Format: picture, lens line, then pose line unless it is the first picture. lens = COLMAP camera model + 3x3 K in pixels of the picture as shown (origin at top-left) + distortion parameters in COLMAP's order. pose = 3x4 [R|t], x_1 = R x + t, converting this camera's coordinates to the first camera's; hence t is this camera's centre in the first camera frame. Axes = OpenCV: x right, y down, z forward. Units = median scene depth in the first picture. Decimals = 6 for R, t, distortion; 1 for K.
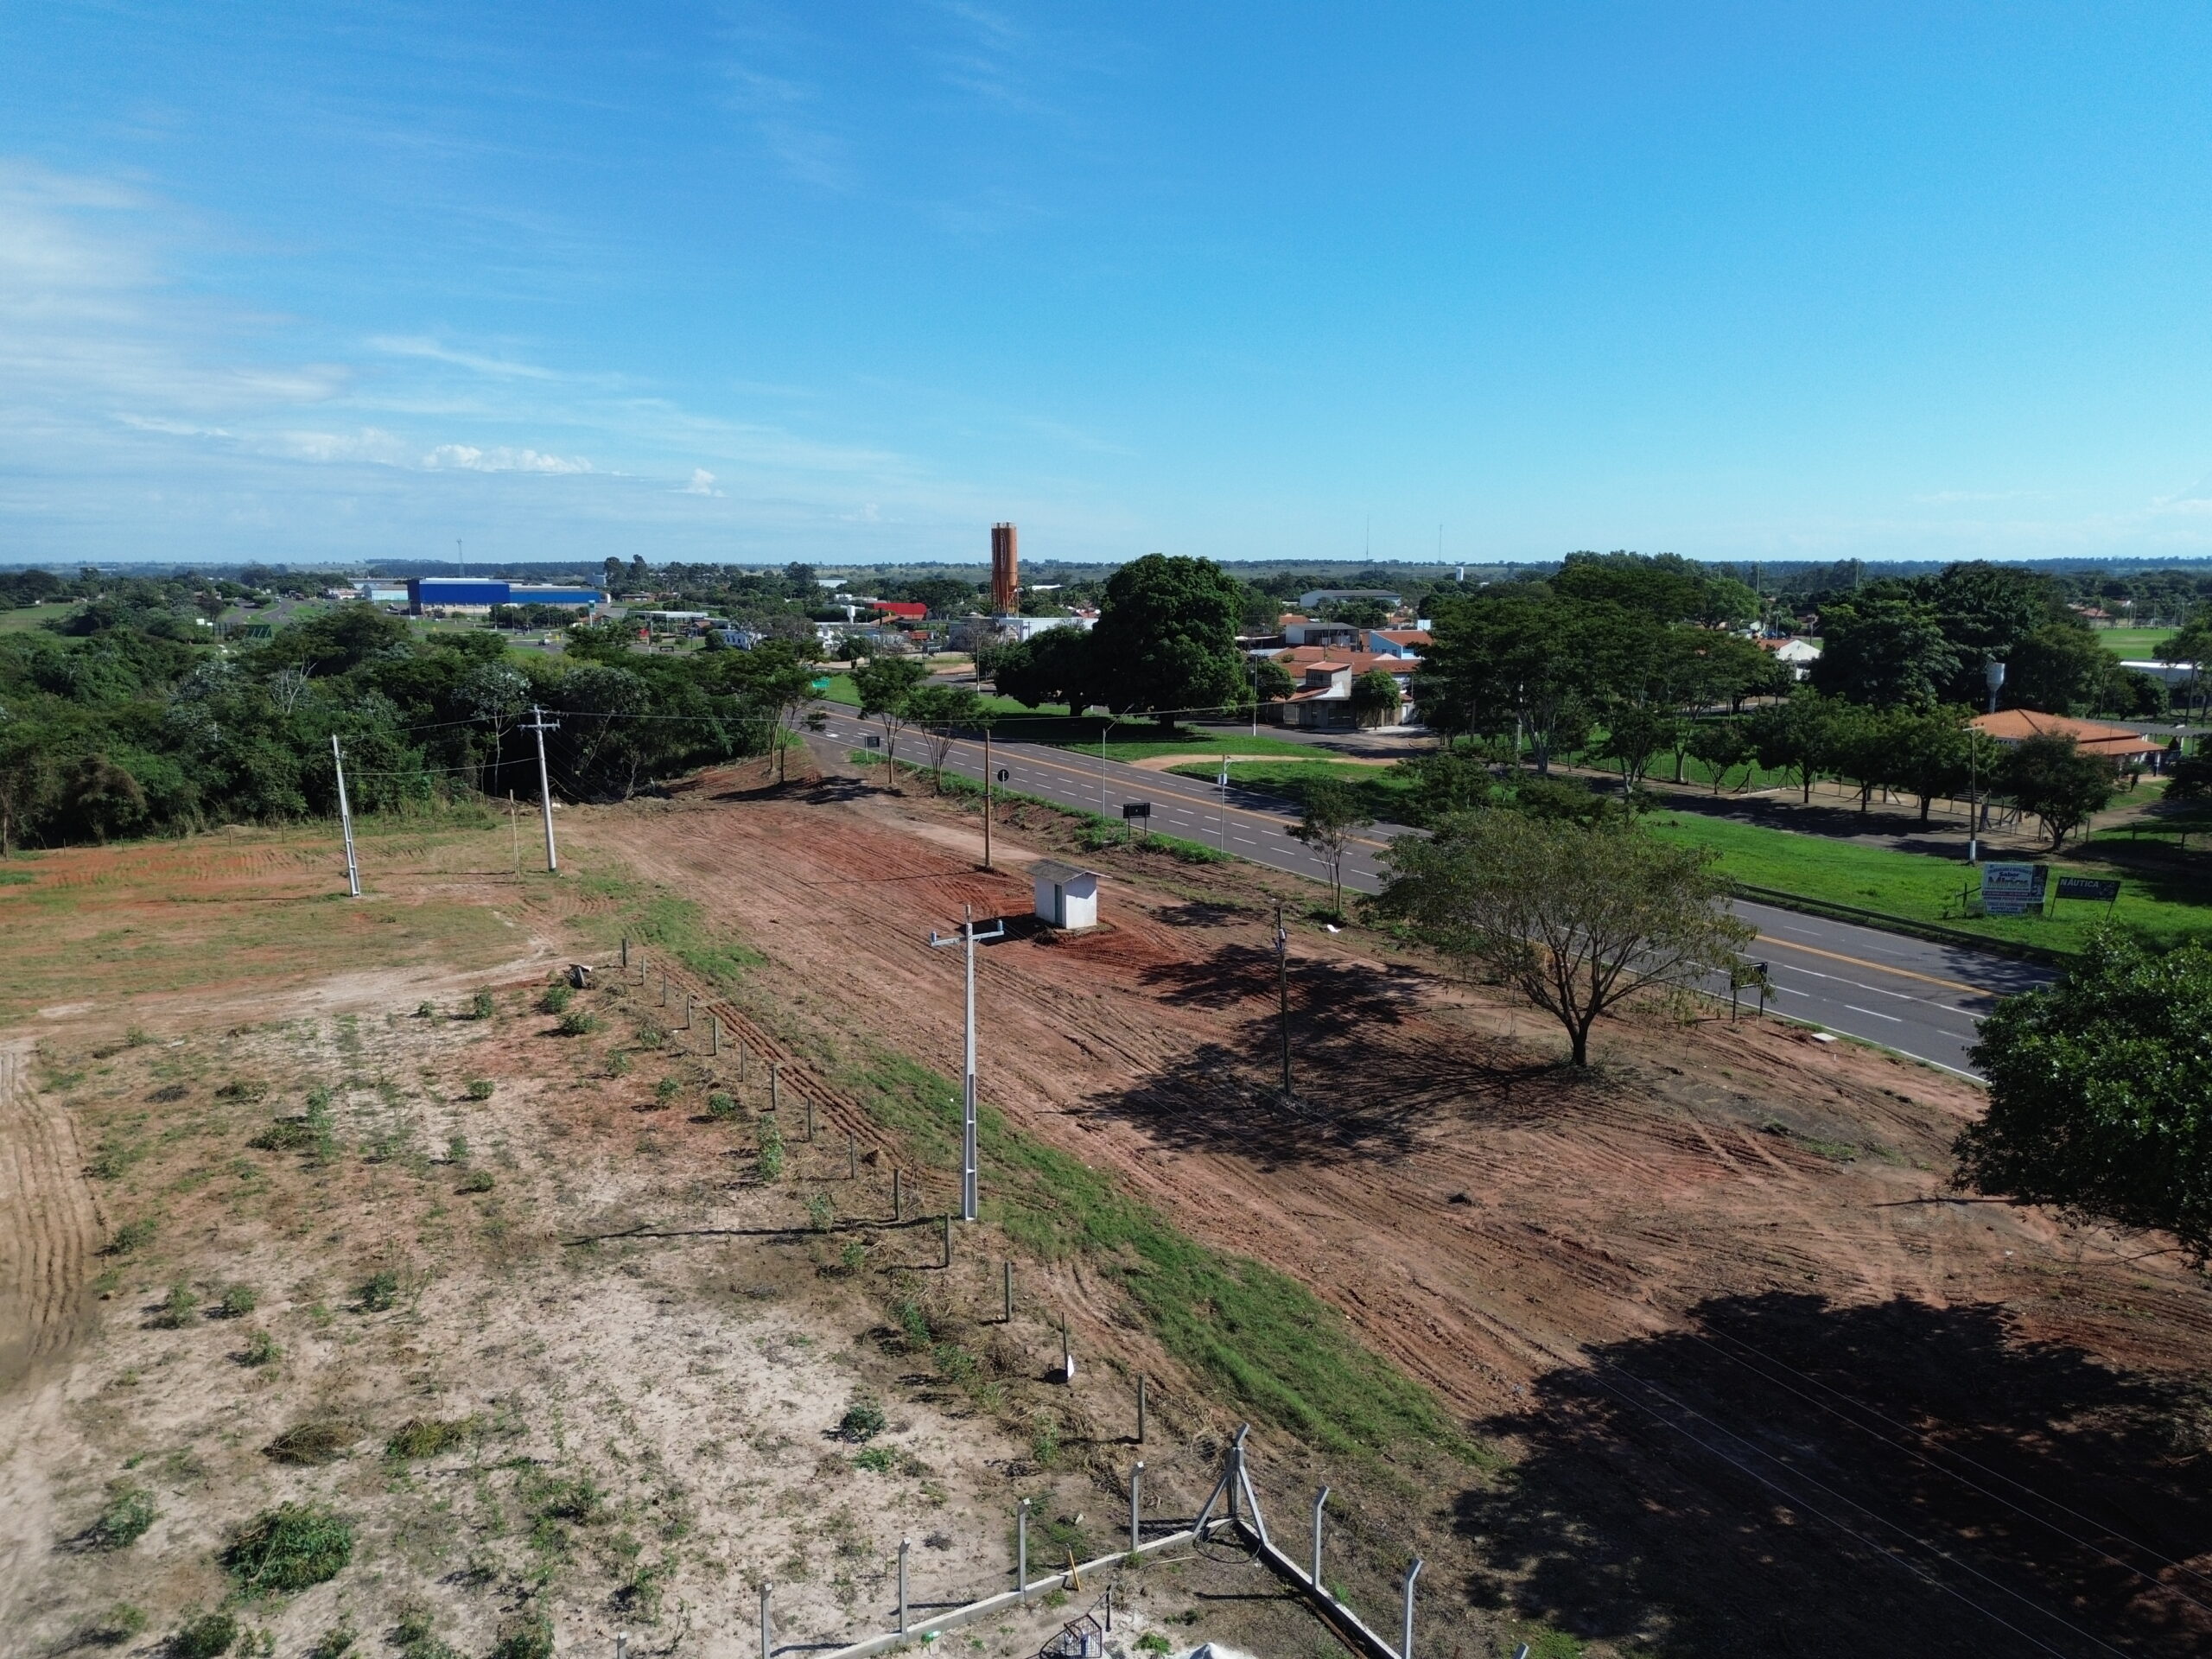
lens RADIAL K [[1567.7, 0, 1121.7], [0, 1567.7, 829.6], [0, 0, 1]] dist [0.072162, -0.070120]
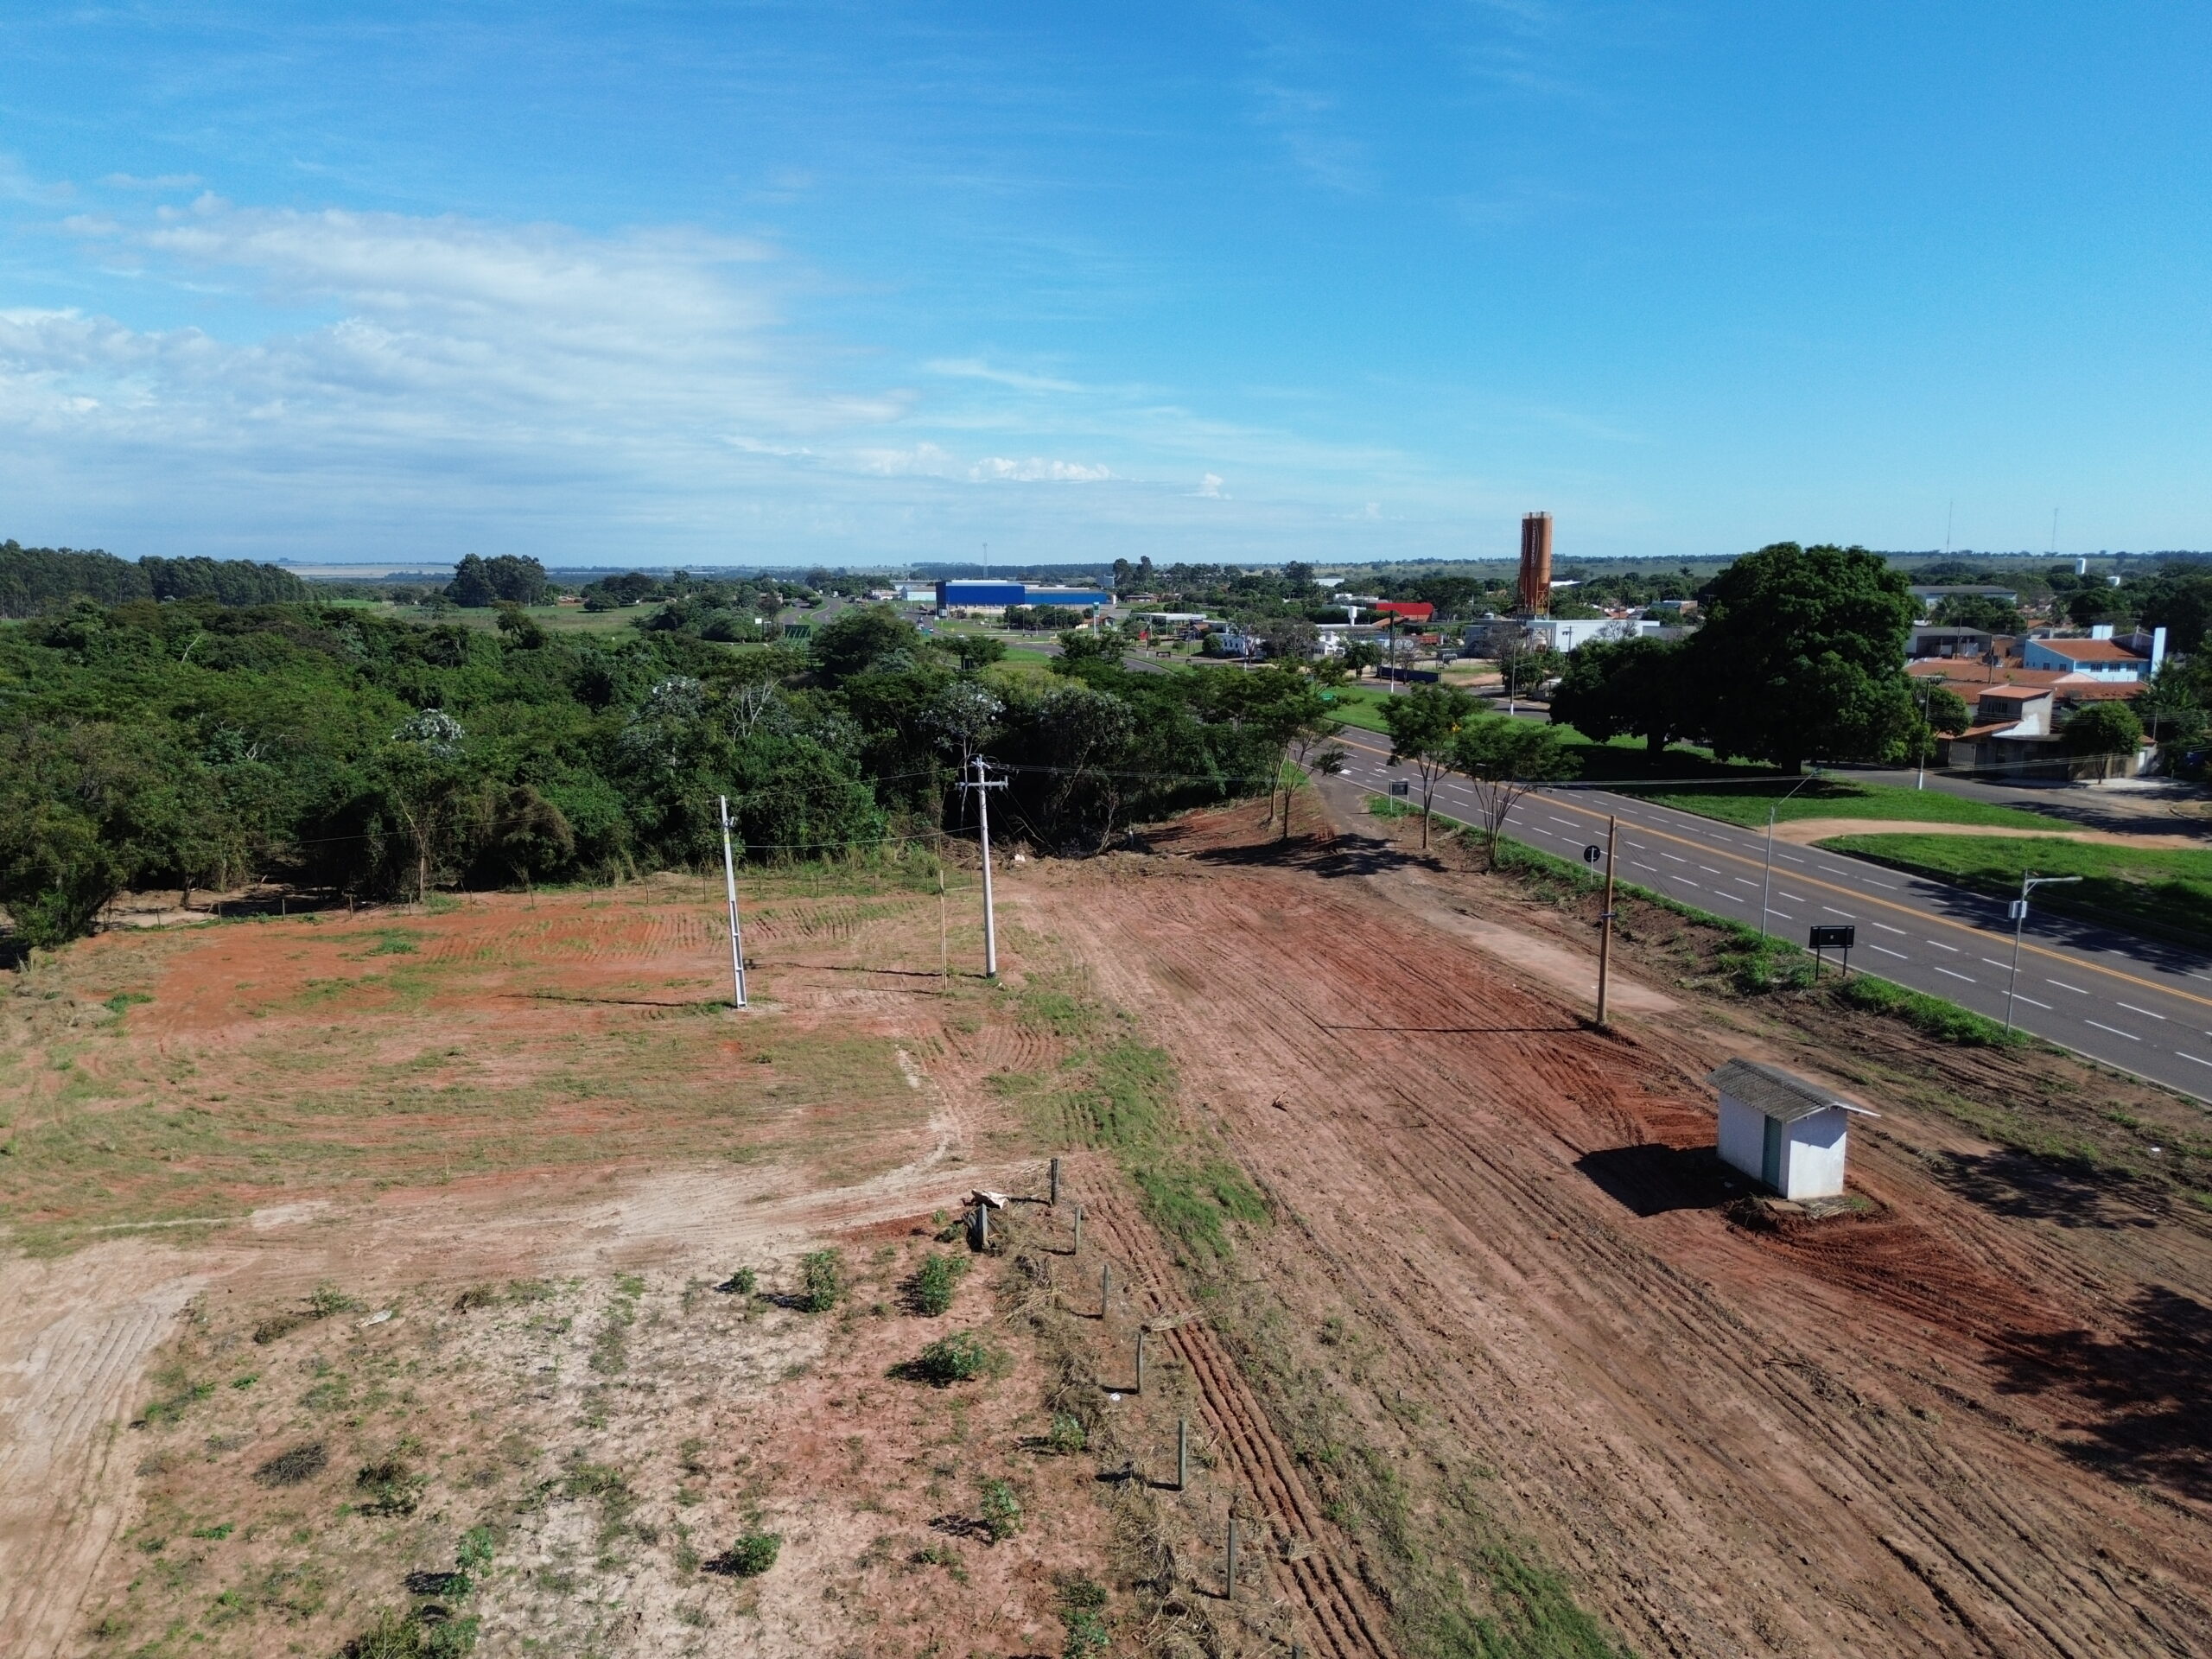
lens RADIAL K [[1567.7, 0, 1122.2], [0, 1567.7, 843.5], [0, 0, 1]] dist [0.072162, -0.070120]
pose [[0.953063, 0.047627, -0.299001, -0.074984], [-0.044640, 0.998862, 0.016815, -0.048203], [0.299462, -0.002679, 0.954104, 0.286907]]
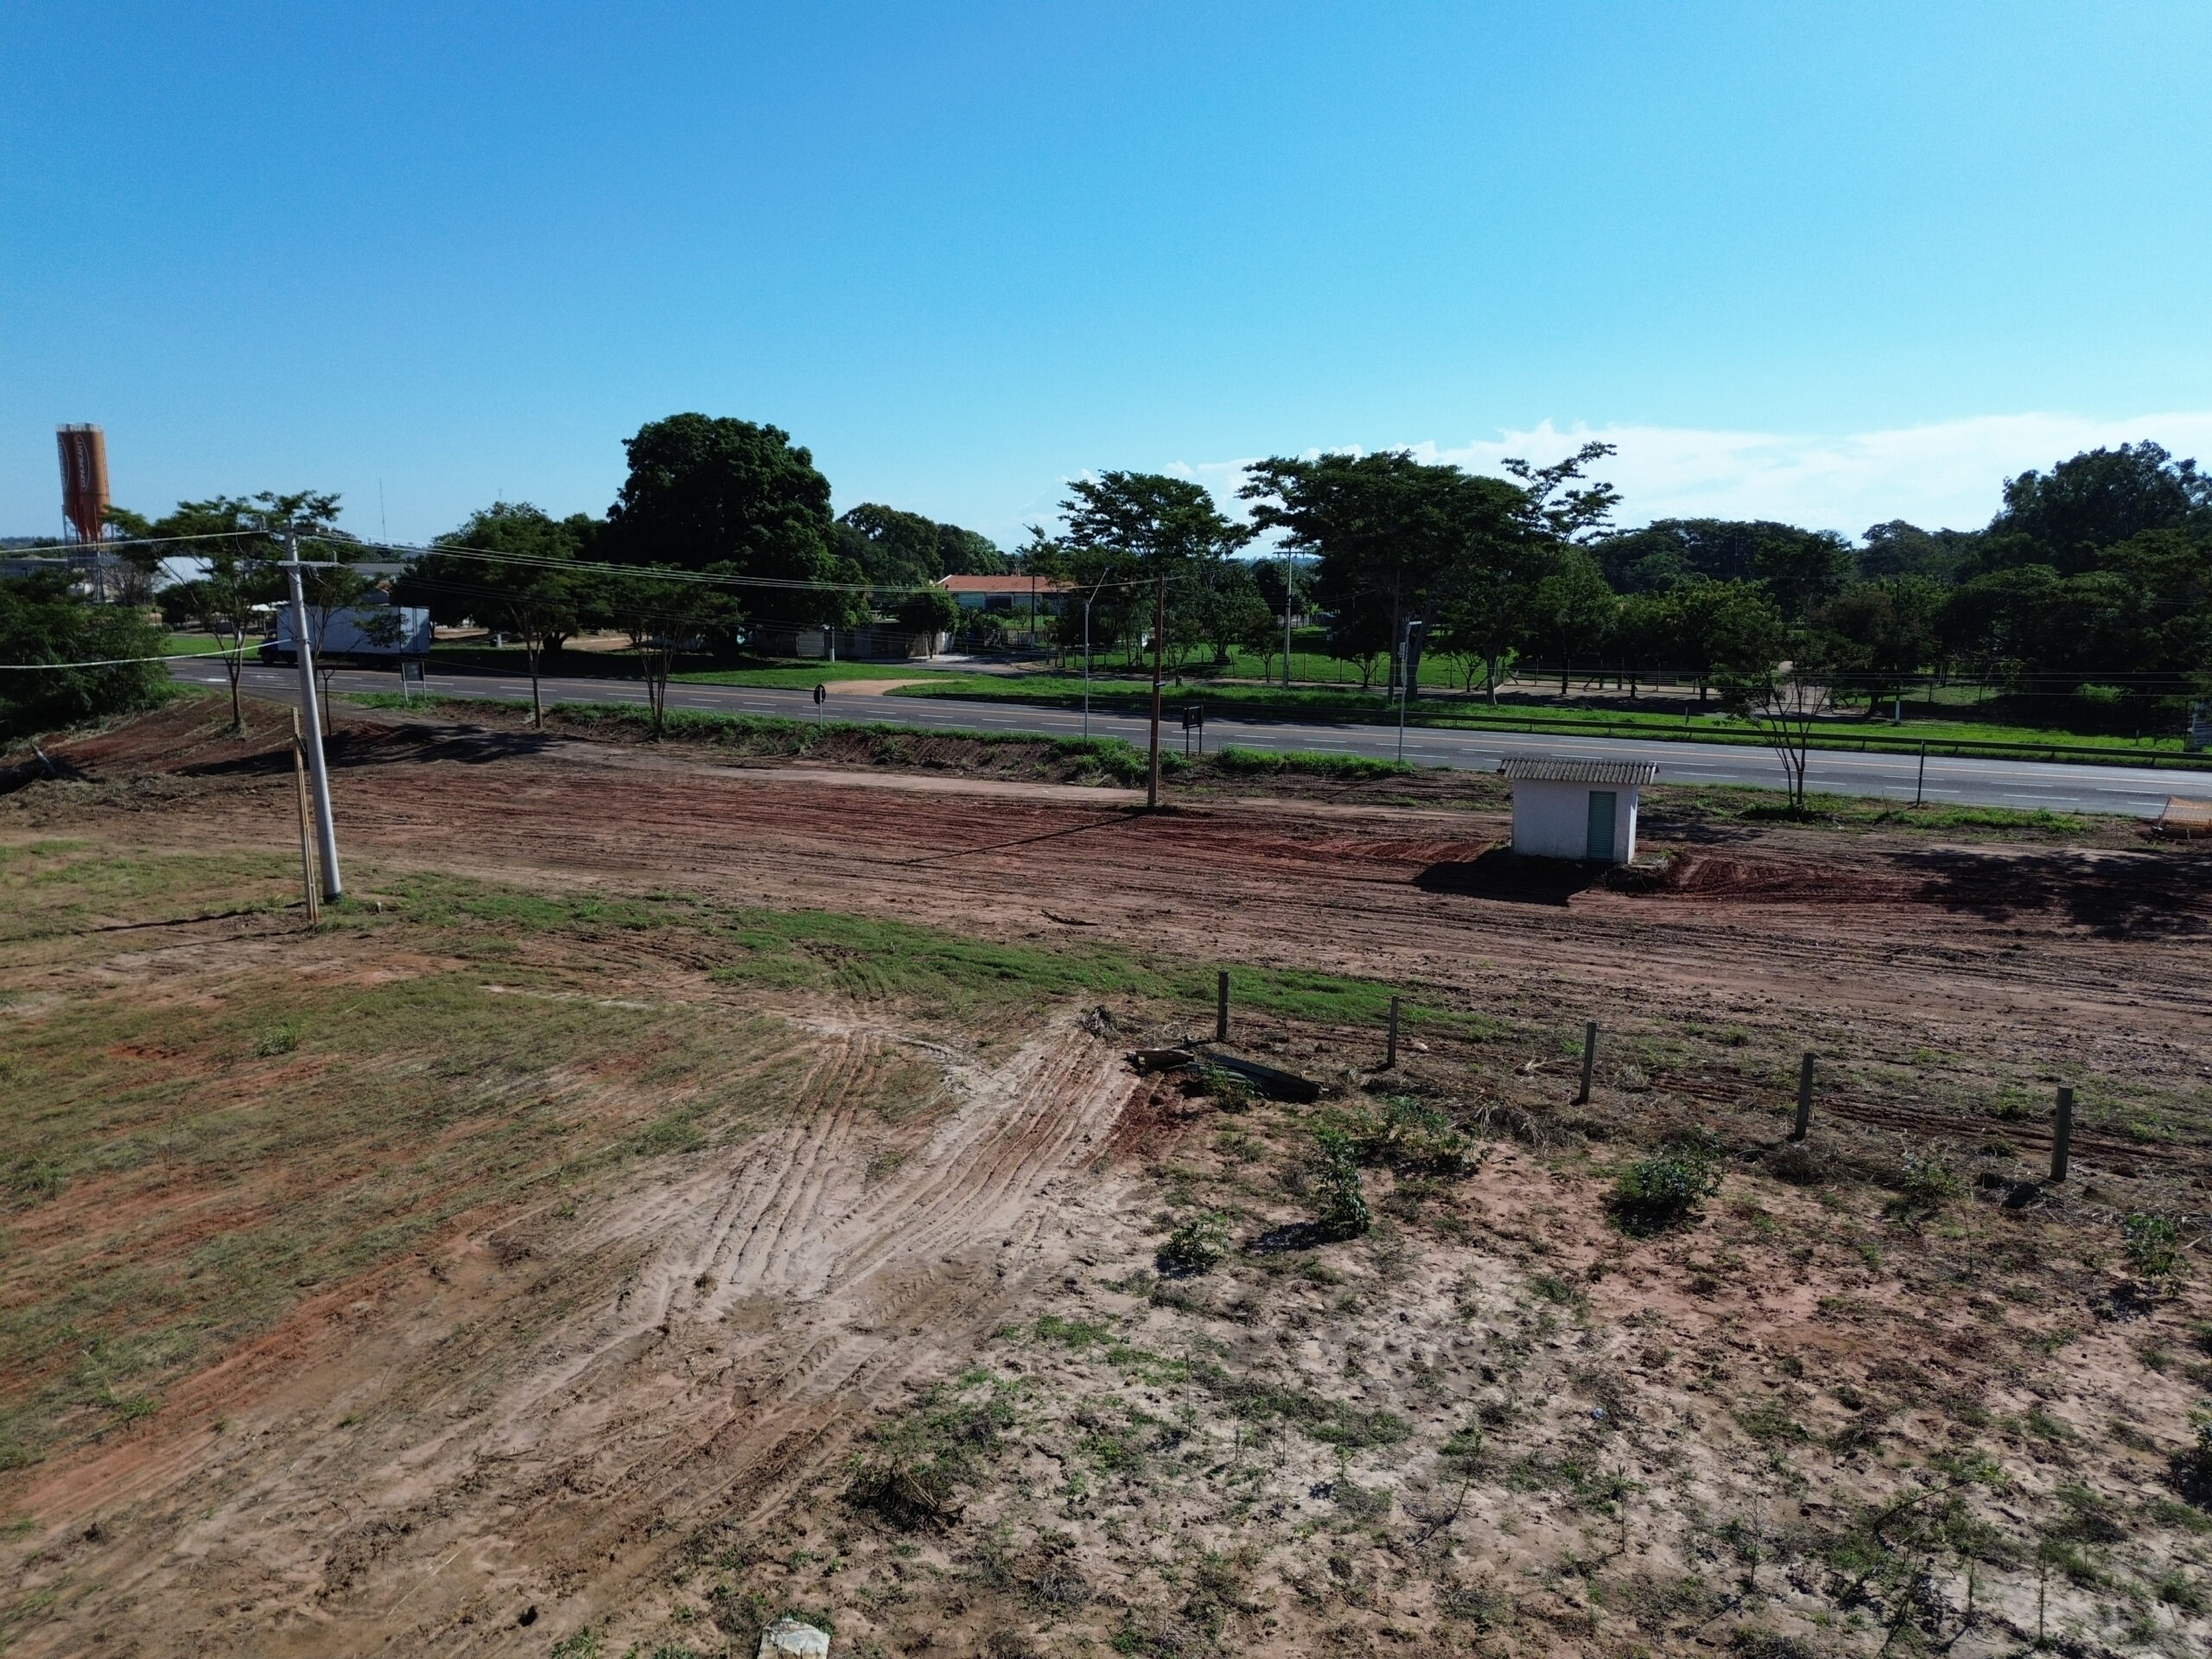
lens RADIAL K [[1567.7, 0, 1119.1], [0, 1567.7, 834.2], [0, 0, 1]] dist [0.072162, -0.070120]
pose [[0.810603, -0.093907, 0.578018, -0.403310], [0.088950, 0.995350, 0.036967, 0.010193], [-0.578802, 0.021449, 0.815186, 0.472927]]
